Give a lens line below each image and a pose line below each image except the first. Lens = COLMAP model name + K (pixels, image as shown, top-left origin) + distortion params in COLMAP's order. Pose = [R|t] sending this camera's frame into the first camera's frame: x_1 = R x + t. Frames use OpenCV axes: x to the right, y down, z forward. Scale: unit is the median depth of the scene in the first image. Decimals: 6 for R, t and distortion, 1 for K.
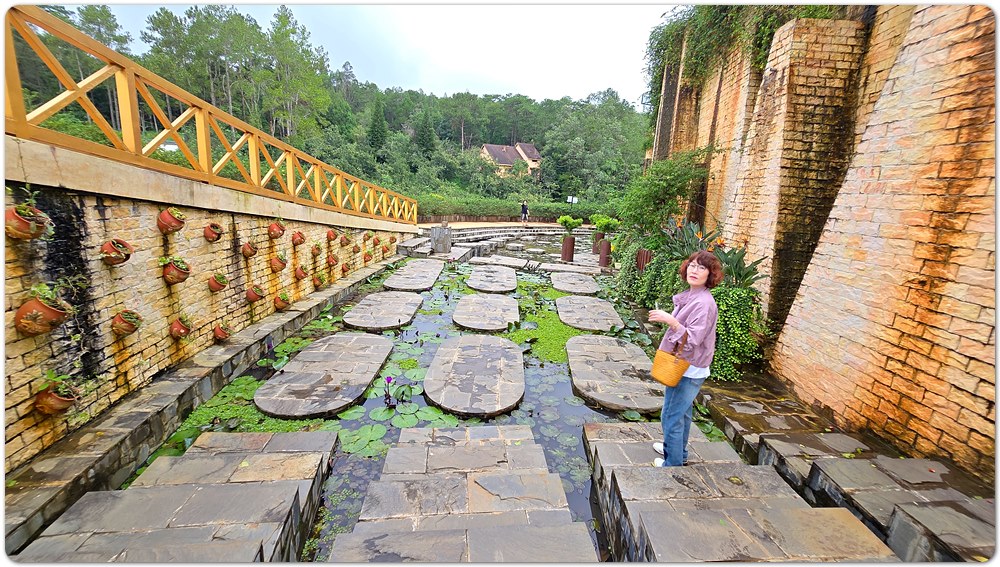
lens RADIAL K [[406.1, 0, 497.0], [0, 406.1, 283.3], [0, 0, 1]] dist [-0.000305, 0.000116]
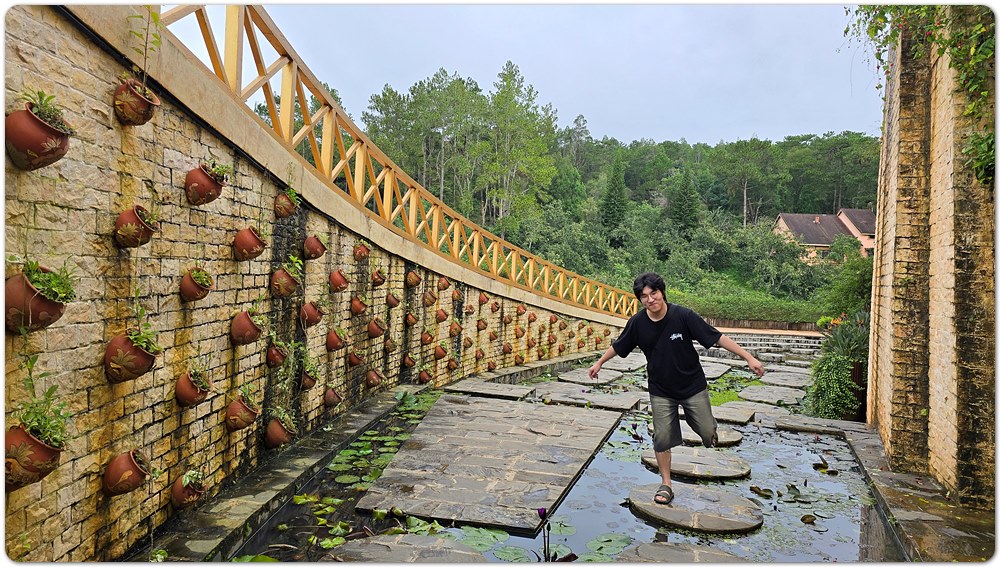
lens RADIAL K [[676.8, 0, 499.2], [0, 676.8, 283.0], [0, 0, 1]] dist [0.011072, 0.000434]
pose [[0.902717, -0.000818, -0.430233, 0.040481], [-0.097122, 0.973798, -0.205634, 0.026086], [0.419128, 0.227414, 0.878985, -0.110887]]
